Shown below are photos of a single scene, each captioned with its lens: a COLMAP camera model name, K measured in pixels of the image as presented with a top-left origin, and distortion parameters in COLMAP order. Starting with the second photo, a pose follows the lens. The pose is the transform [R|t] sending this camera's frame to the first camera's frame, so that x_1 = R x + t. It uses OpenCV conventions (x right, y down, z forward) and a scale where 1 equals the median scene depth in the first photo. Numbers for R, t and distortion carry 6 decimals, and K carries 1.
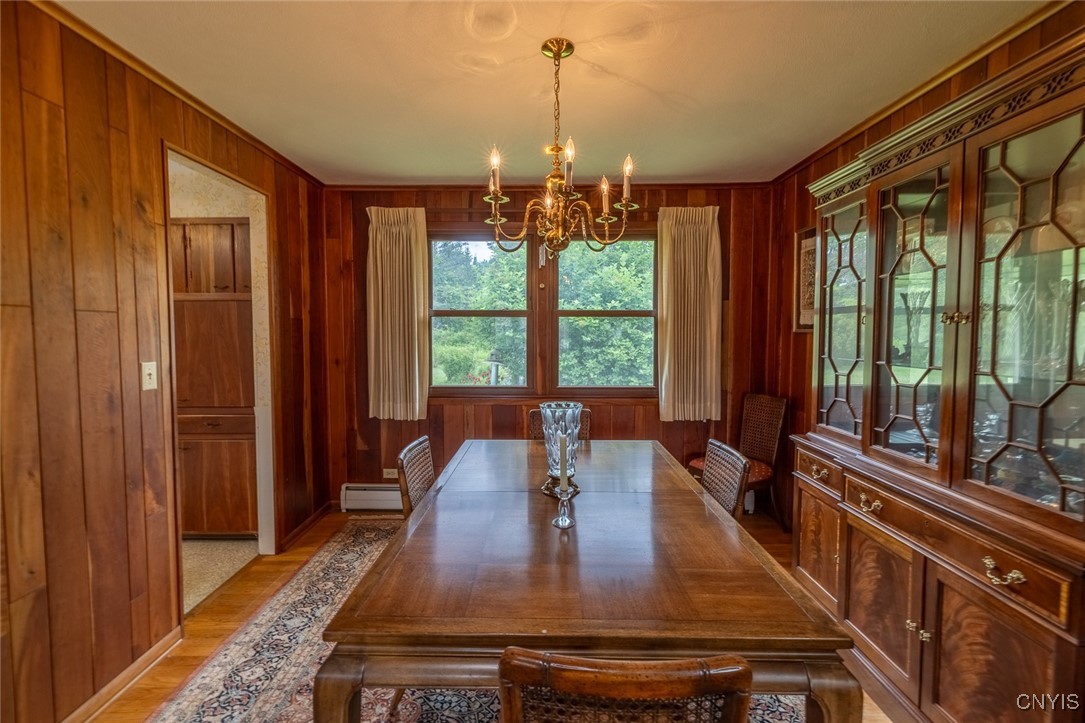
lens RADIAL K [[460.7, 0, 538.3], [0, 460.7, 354.7], [0, 0, 1]] dist [0.001322, 0.000343]
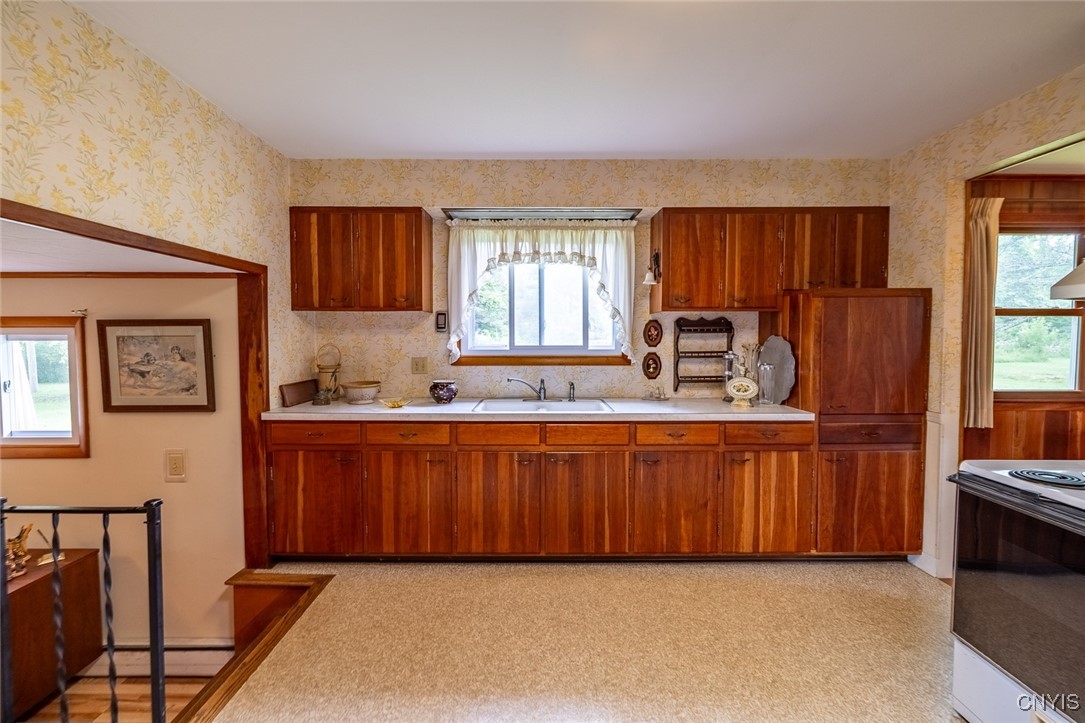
lens RADIAL K [[460.7, 0, 538.3], [0, 460.7, 354.7], [0, 0, 1]] dist [0.001322, 0.000343]
pose [[0.999881, -0.002216, 0.015258, -1.363292], [0.002359, 0.999954, -0.009336, 0.004004], [-0.015237, 0.009371, 0.999840, 0.104400]]
